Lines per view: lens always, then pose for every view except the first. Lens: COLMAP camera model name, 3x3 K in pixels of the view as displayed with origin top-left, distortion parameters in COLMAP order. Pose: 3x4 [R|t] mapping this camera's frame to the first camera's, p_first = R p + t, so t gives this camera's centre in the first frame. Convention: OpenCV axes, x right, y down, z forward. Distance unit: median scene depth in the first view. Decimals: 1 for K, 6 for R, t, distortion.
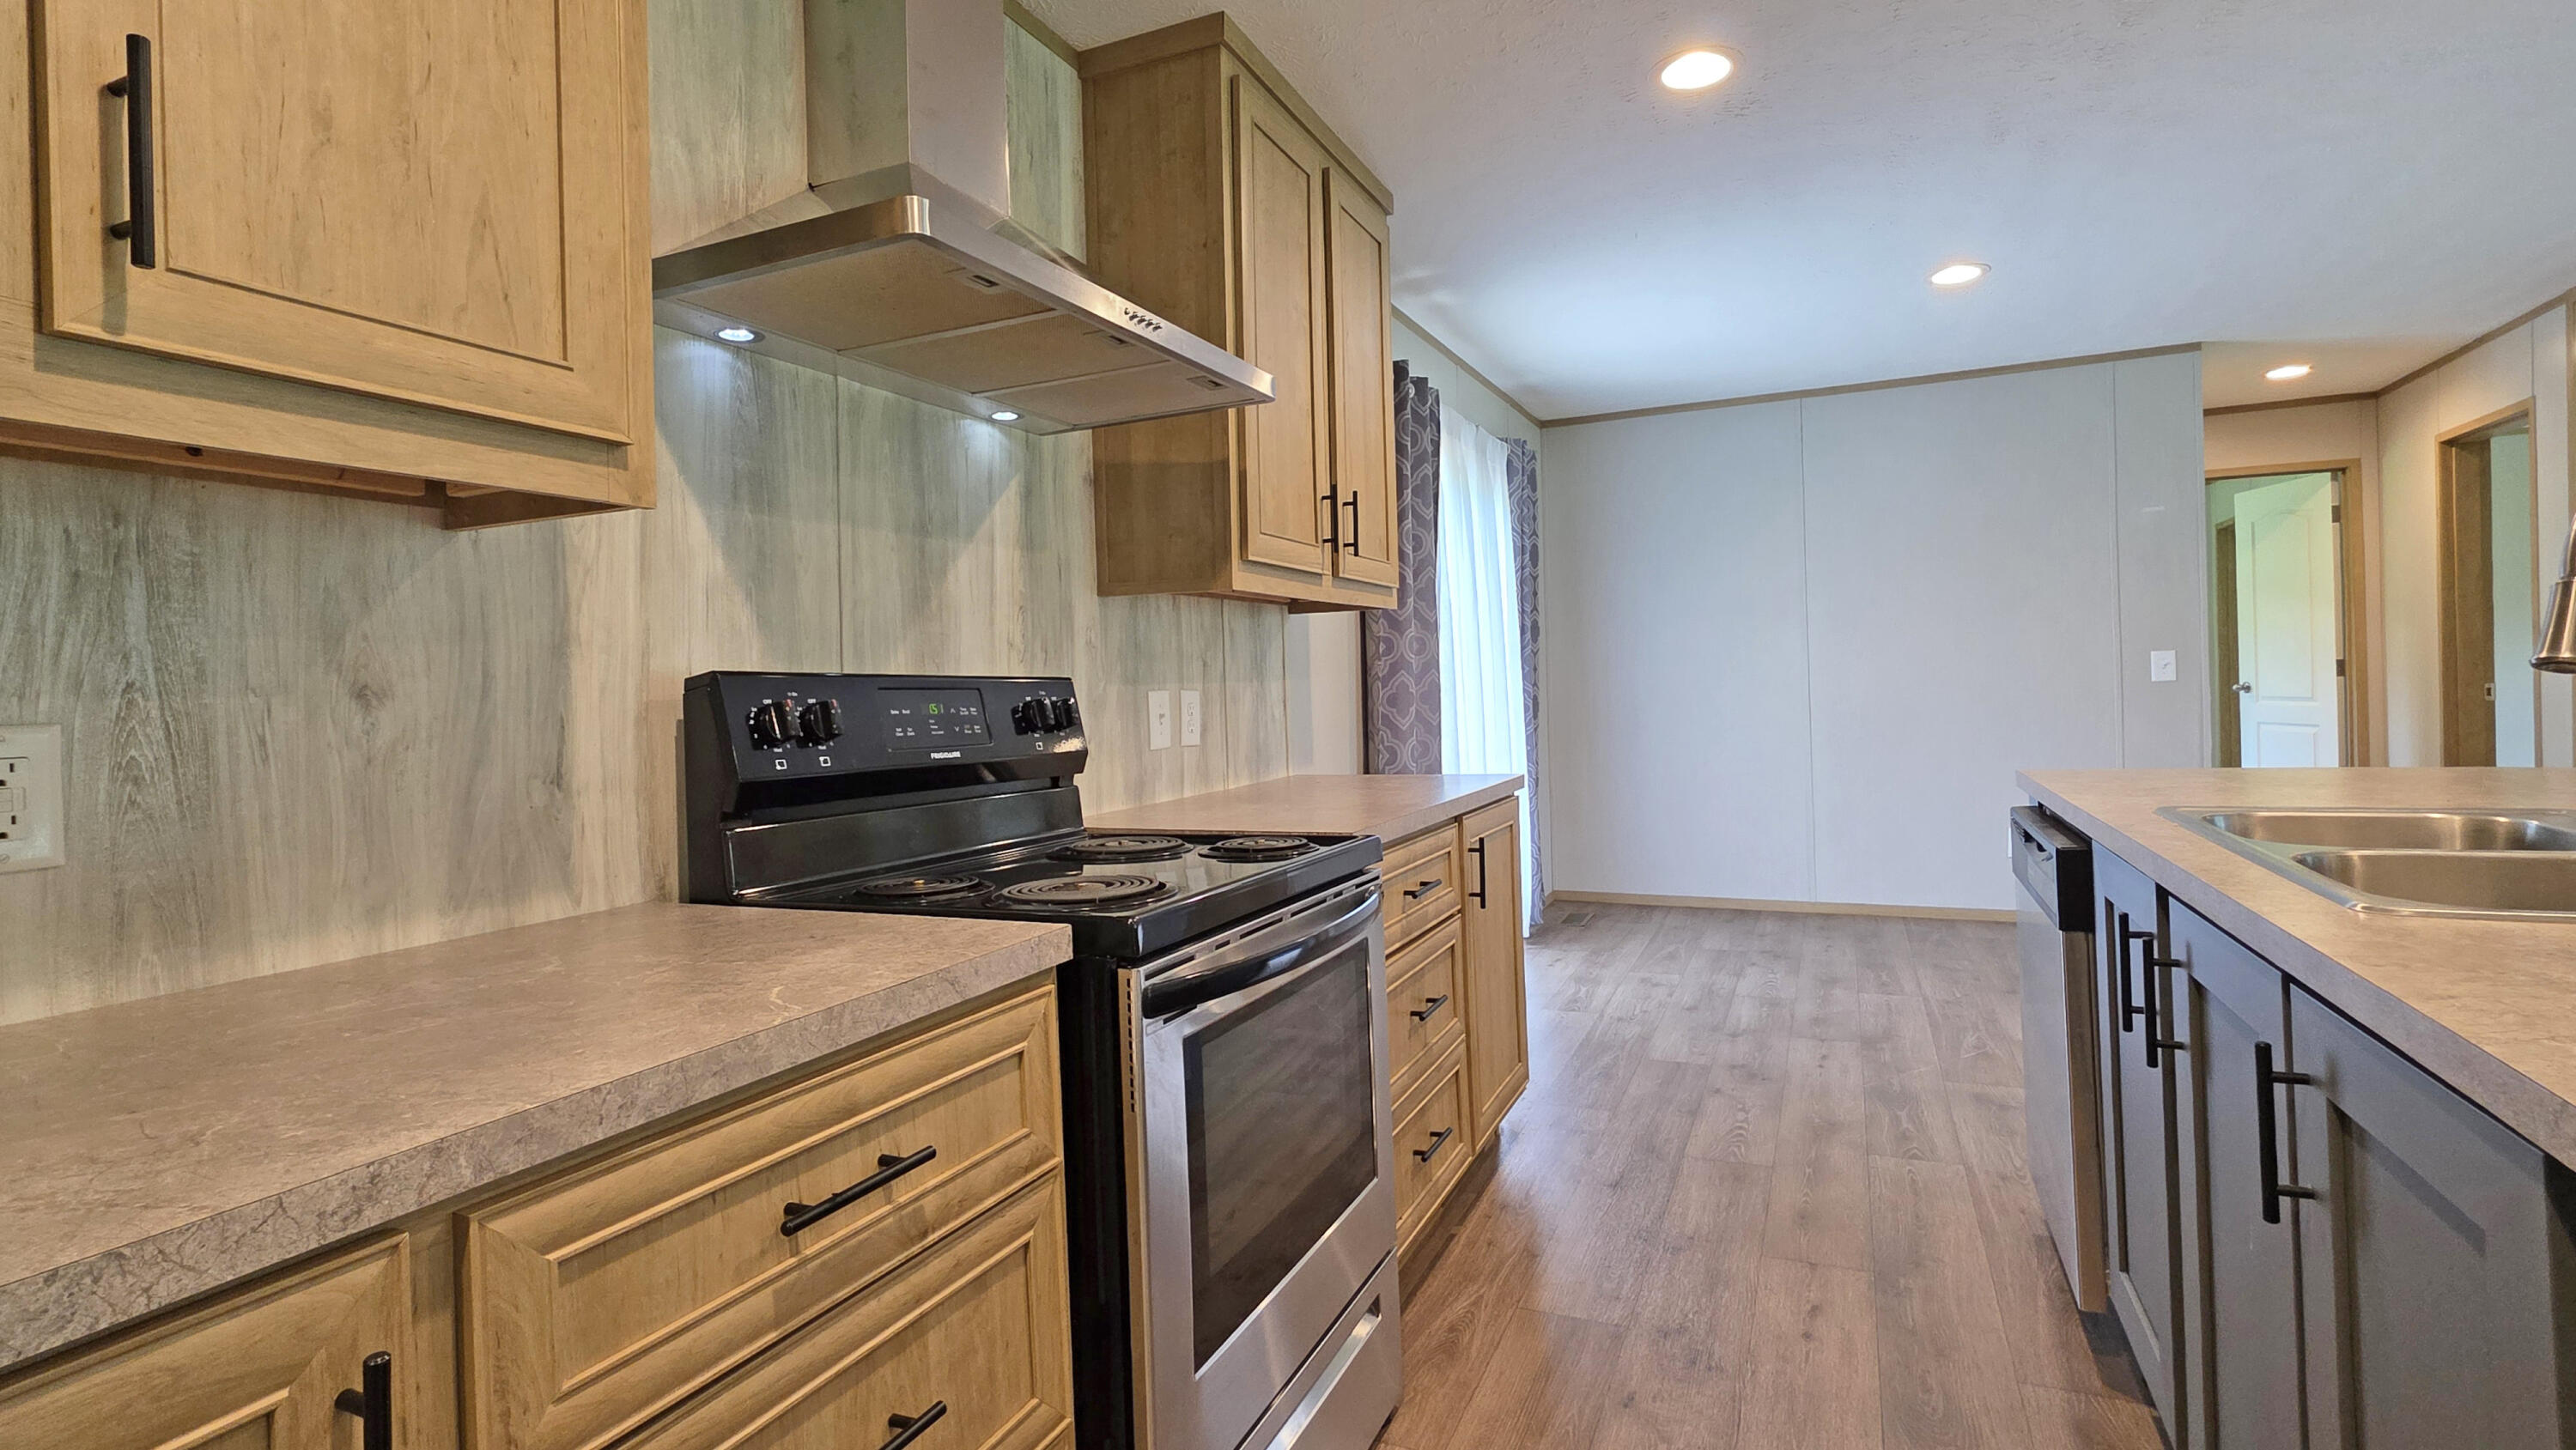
lens RADIAL K [[1193.8, 0, 1300.3], [0, 1193.8, 686.9], [0, 0, 1]] dist [0.000827, 0.000908]
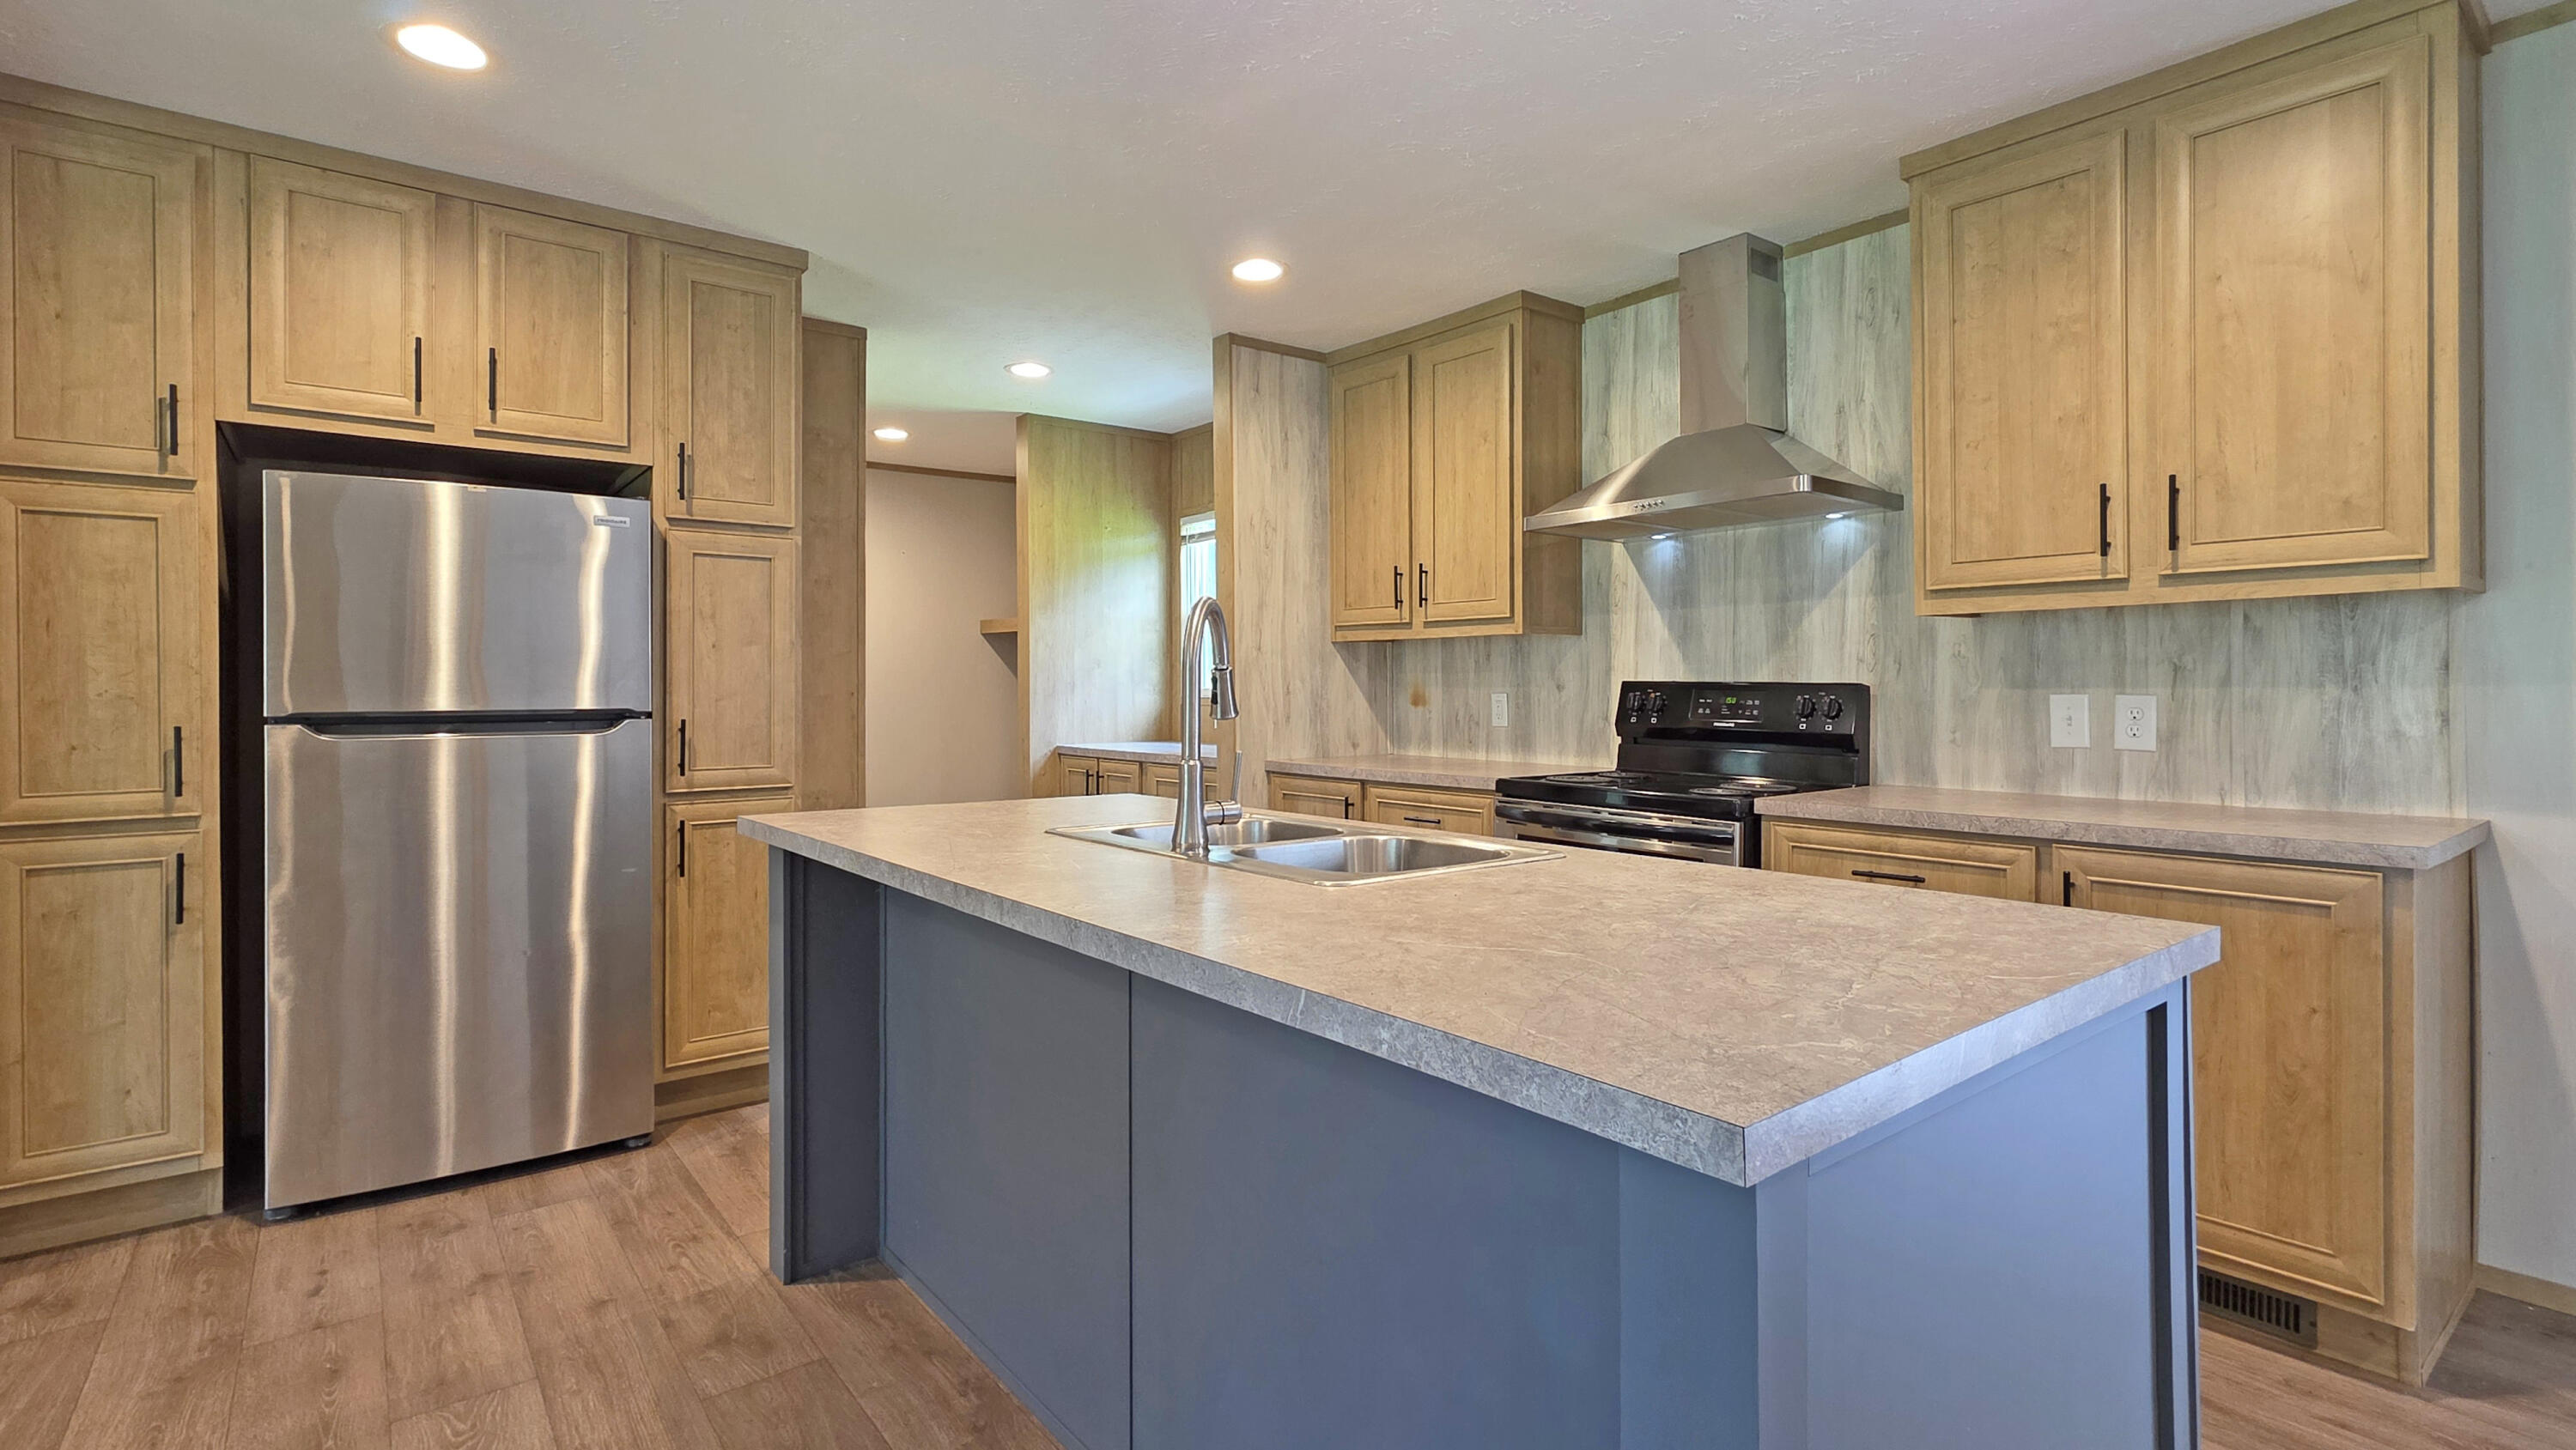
lens RADIAL K [[1193.8, 0, 1300.3], [0, 1193.8, 686.9], [0, 0, 1]] dist [0.000827, 0.000908]
pose [[-0.453167, 0.033962, -0.890778, 1.119638], [0.019190, 0.999414, 0.028342, -0.045997], [0.891219, -0.004250, -0.453554, 0.825721]]
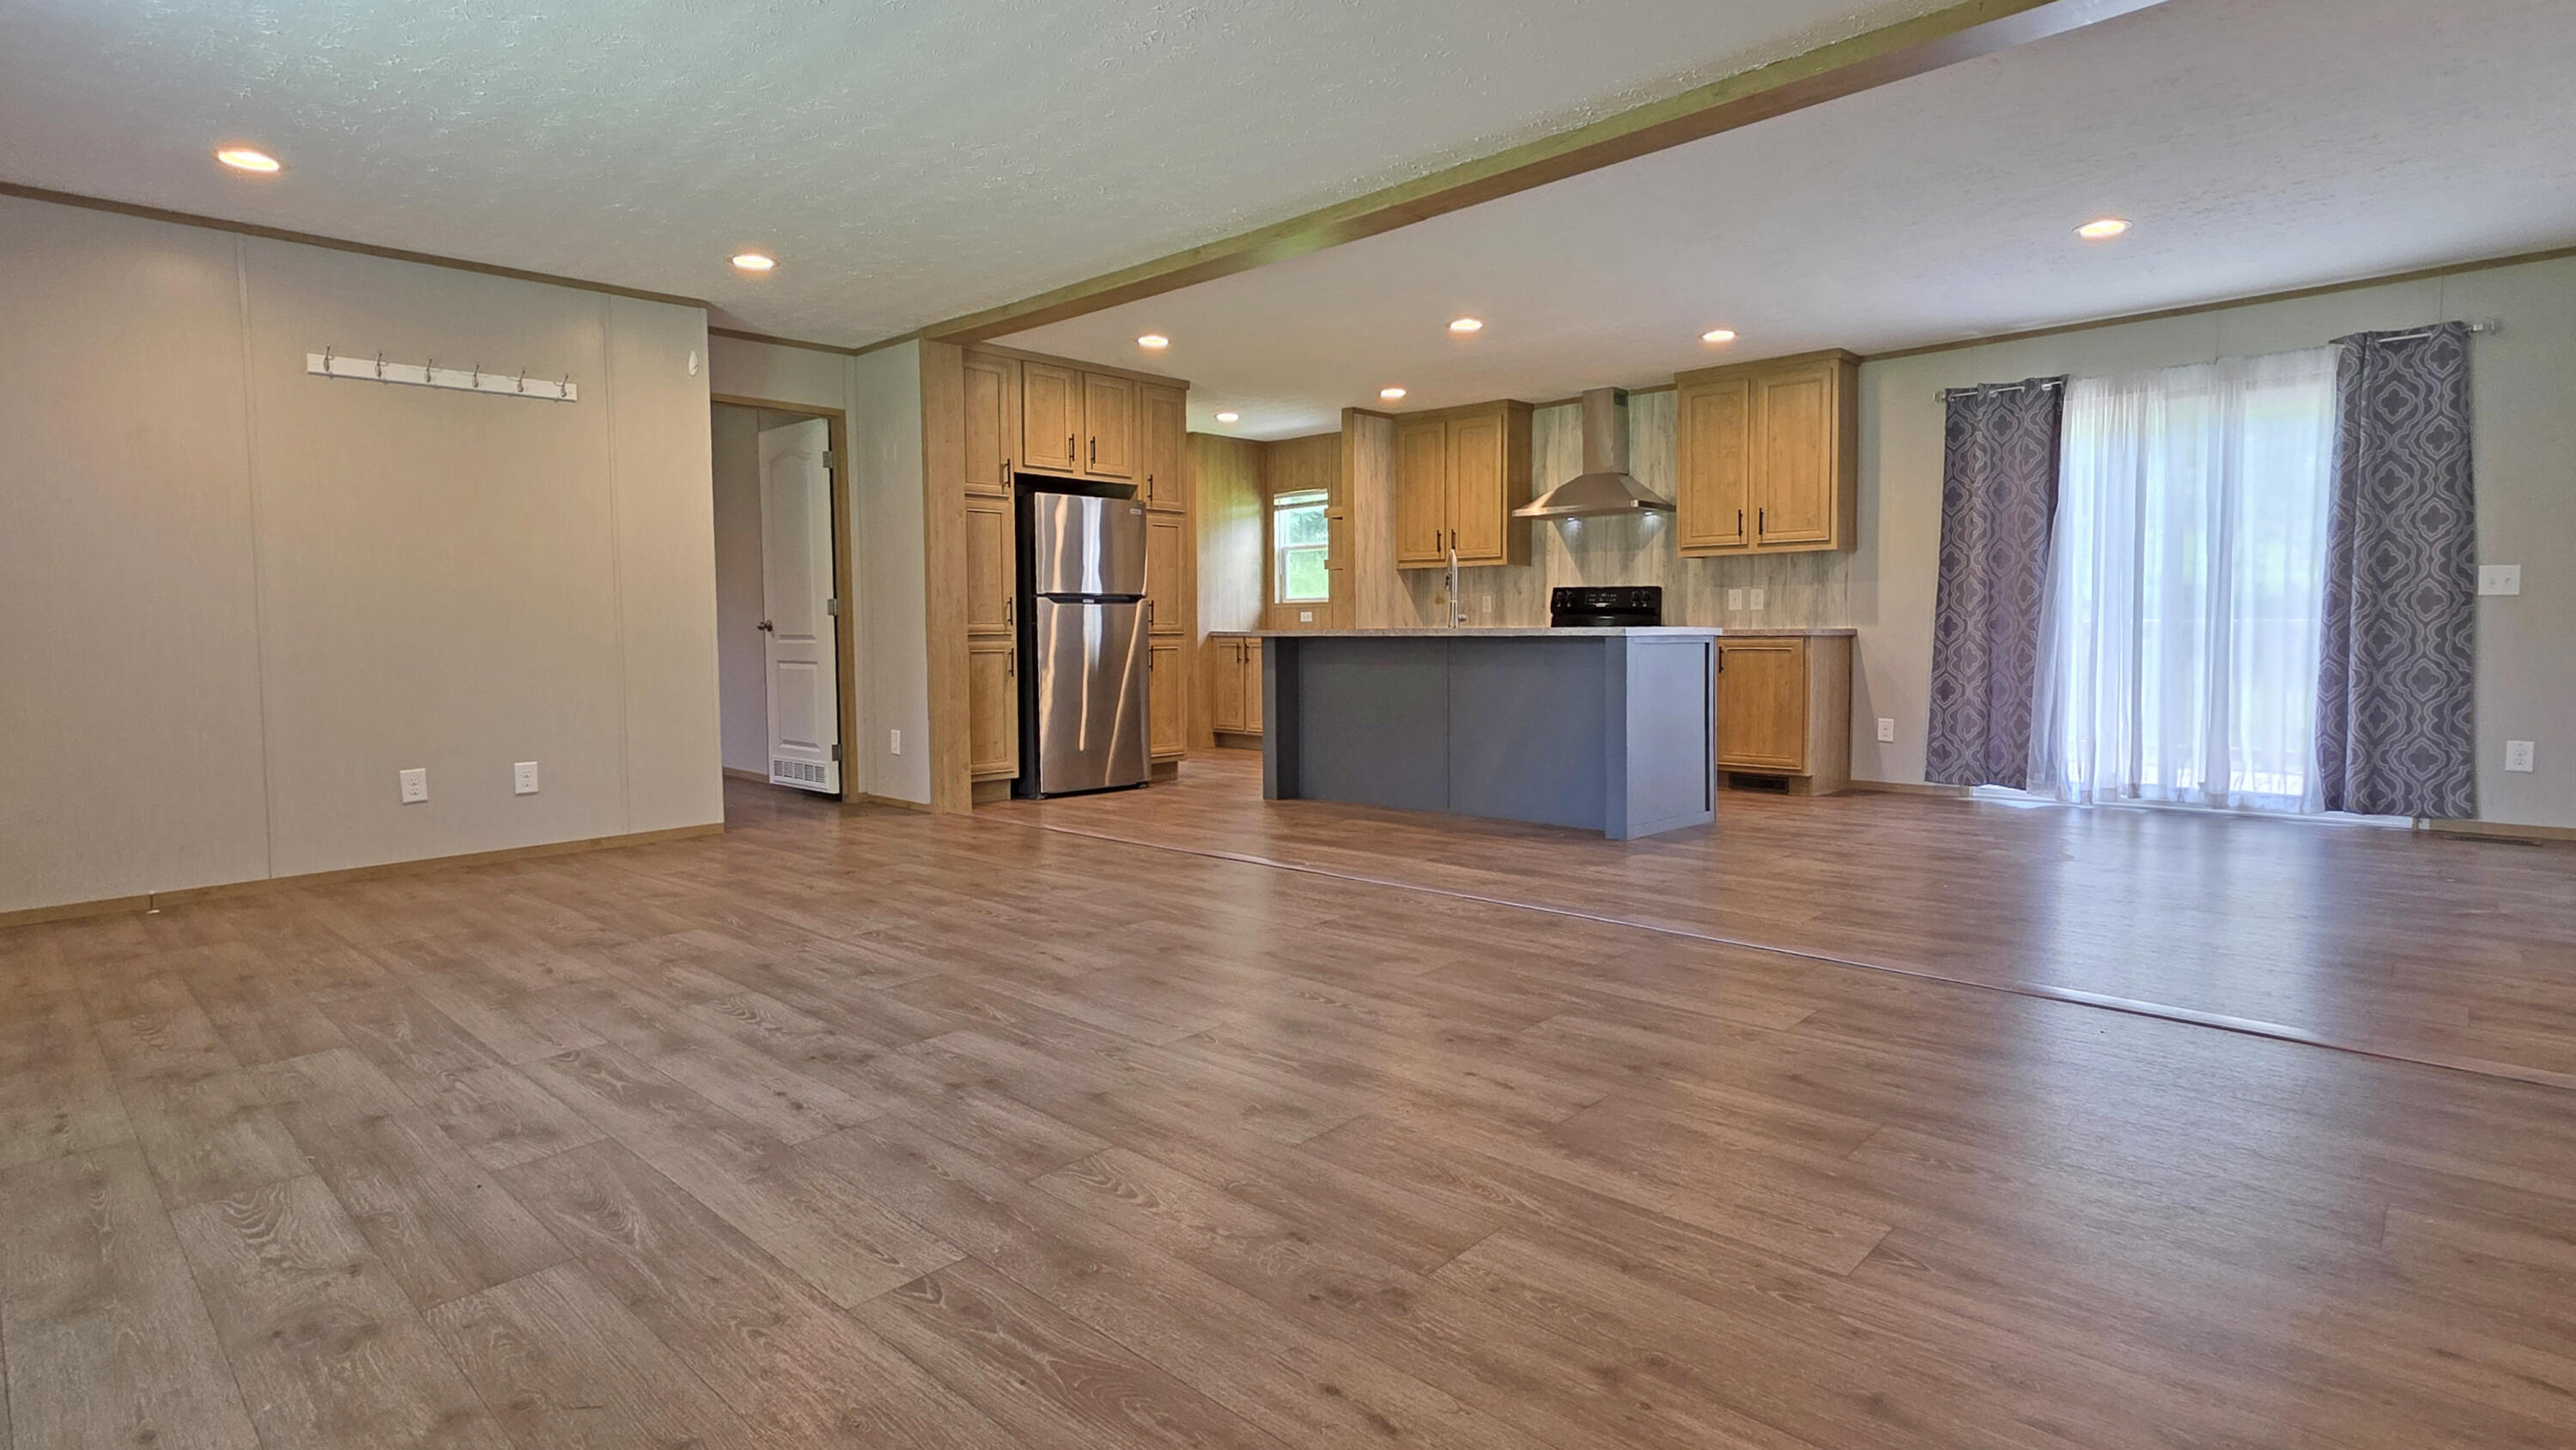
lens RADIAL K [[1269.5, 0, 1301.5], [0, 1269.5, 687.7], [0, 0, 1]] dist [0.000731, 0.000103]
pose [[-0.322075, 0.077798, -0.943512, 2.844373], [0.016396, 0.996927, 0.076605, -0.010561], [0.946572, 0.009203, -0.322360, 0.950282]]
